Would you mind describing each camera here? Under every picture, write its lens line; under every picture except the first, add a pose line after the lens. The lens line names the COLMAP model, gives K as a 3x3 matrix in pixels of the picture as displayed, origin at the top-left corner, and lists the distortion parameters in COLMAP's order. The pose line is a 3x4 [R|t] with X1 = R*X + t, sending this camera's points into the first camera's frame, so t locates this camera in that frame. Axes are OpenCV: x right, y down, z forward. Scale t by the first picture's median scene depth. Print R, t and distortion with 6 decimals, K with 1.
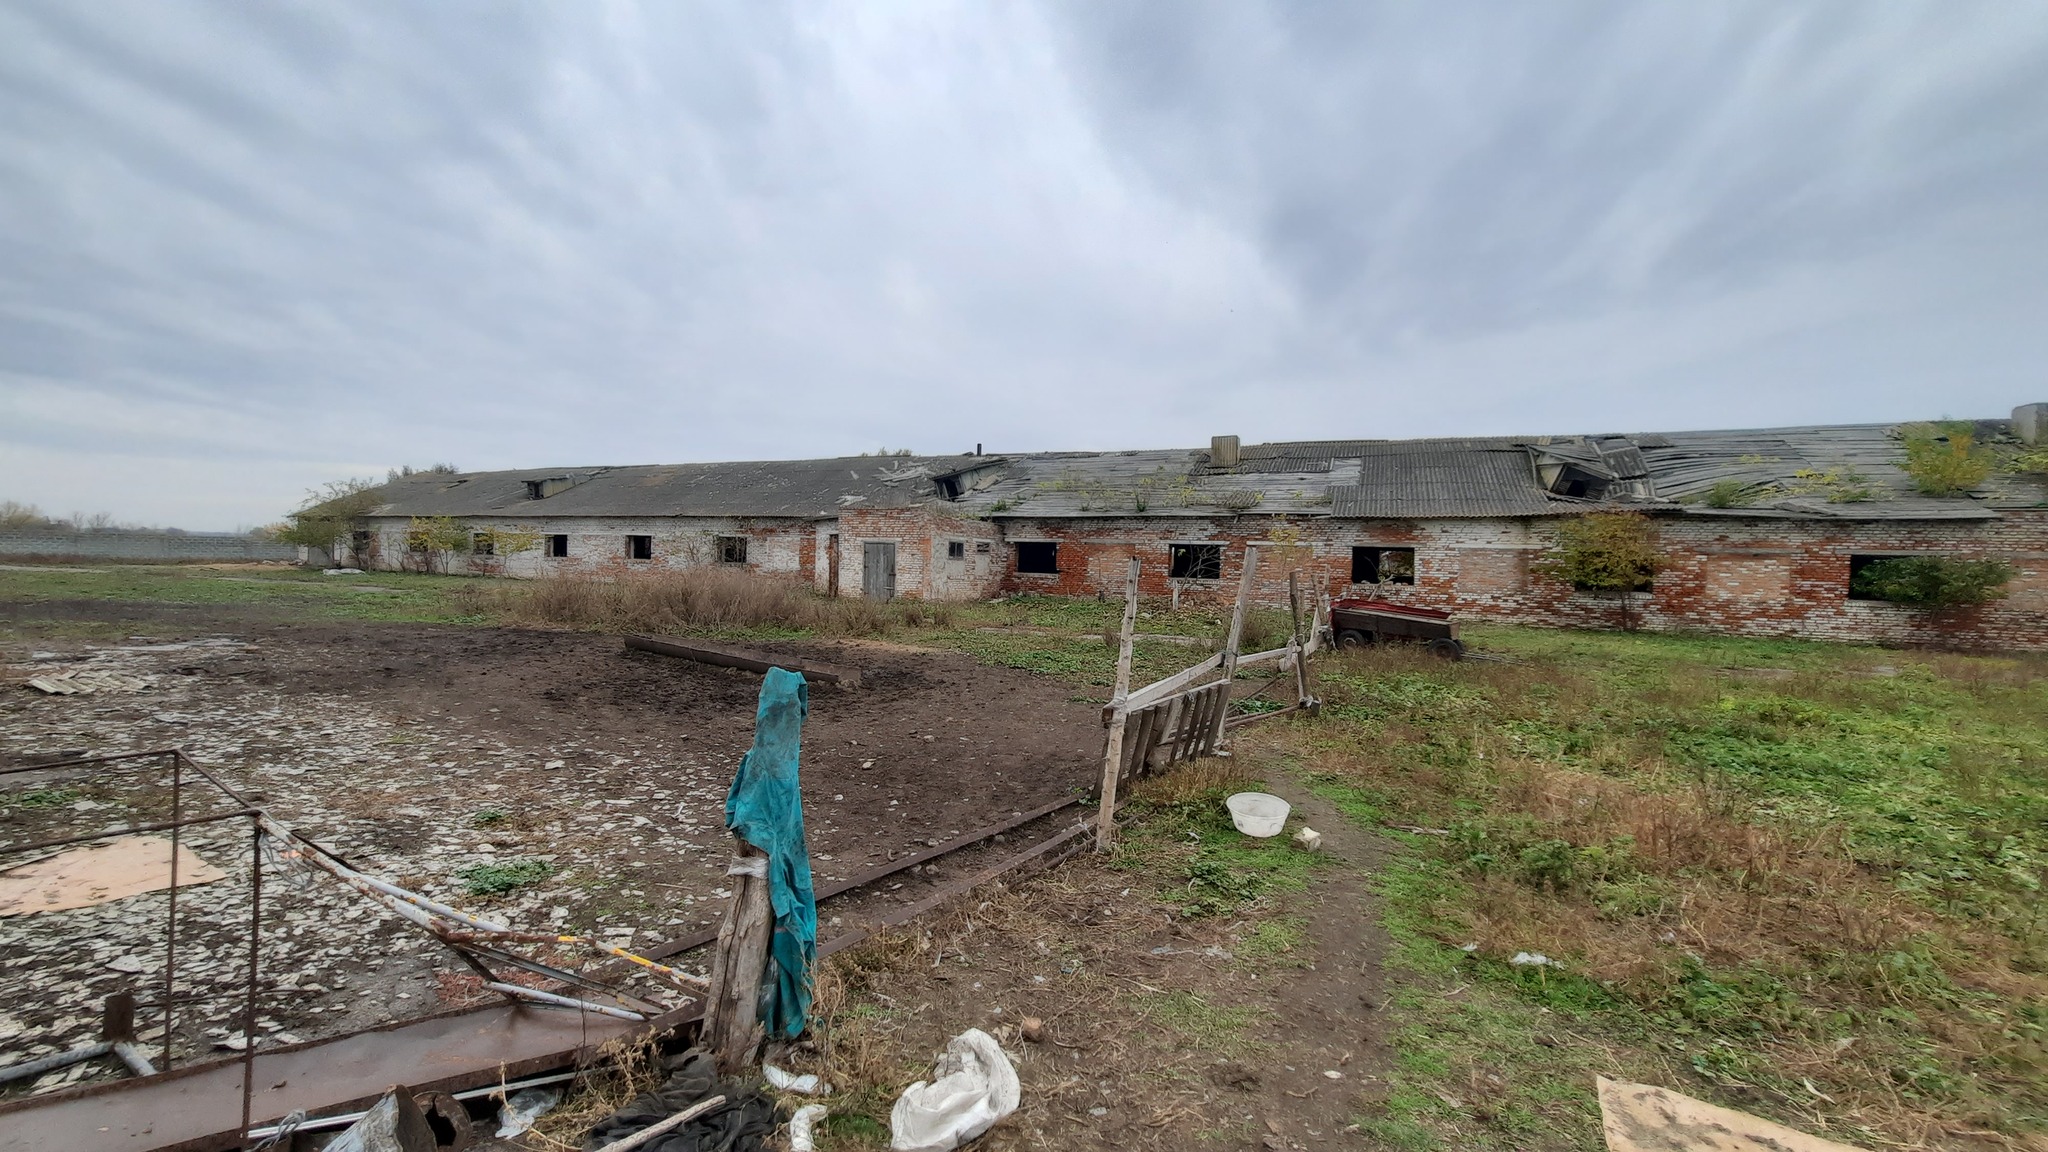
lens RADIAL K [[792.6, 0, 1027.9], [0, 792.6, 565.9], [0, 0, 1]] dist [0.000127, 0.000035]
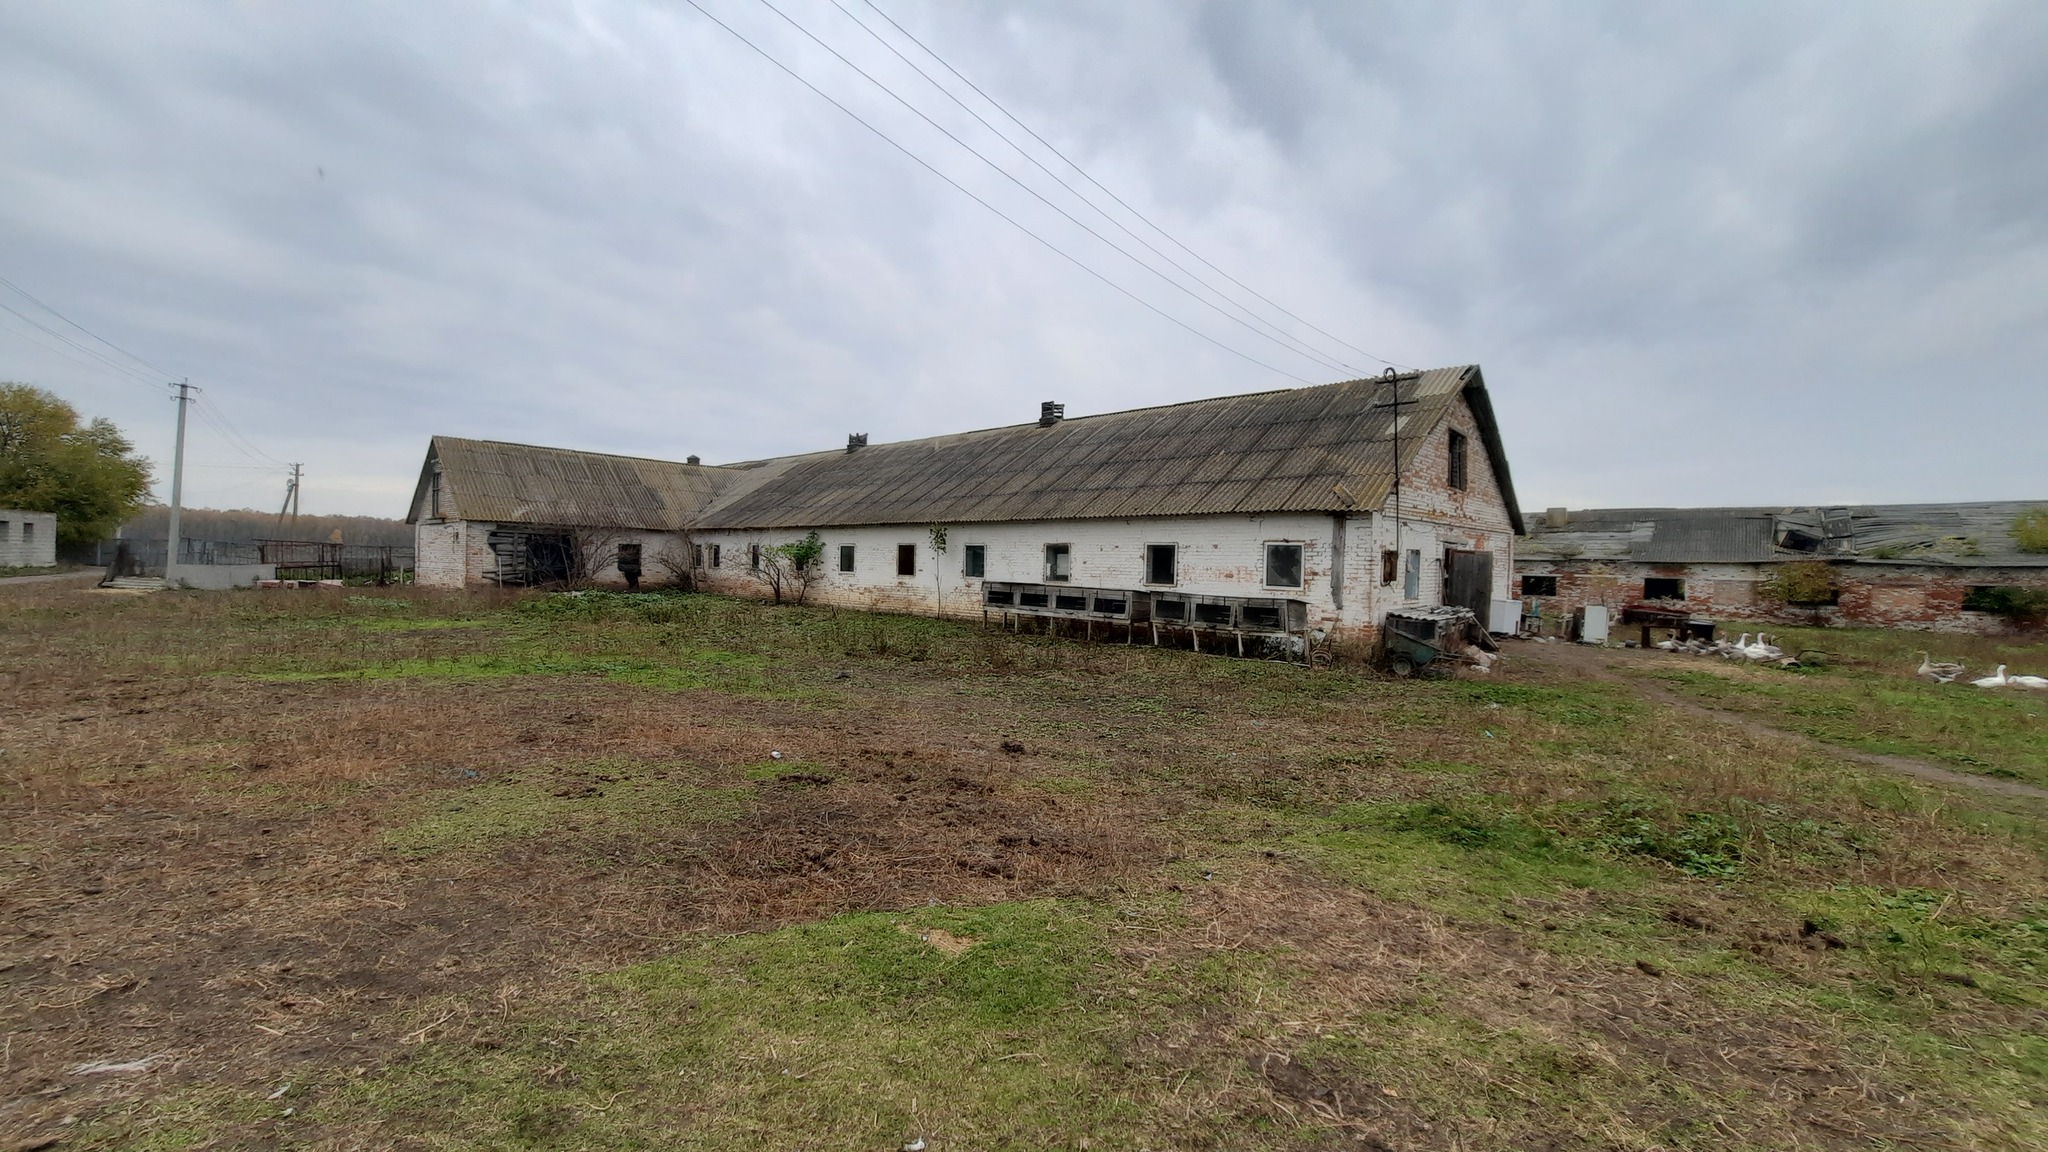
lens RADIAL K [[819.6, 0, 1025.5], [0, 819.6, 564.8], [0, 0, 1]] dist [-0.009309, 0.000297]
pose [[0.954967, -0.000778, -0.296711, -0.390896], [-0.005261, 0.999795, -0.019554, -0.012838], [0.296665, 0.020234, 0.954767, -1.215931]]
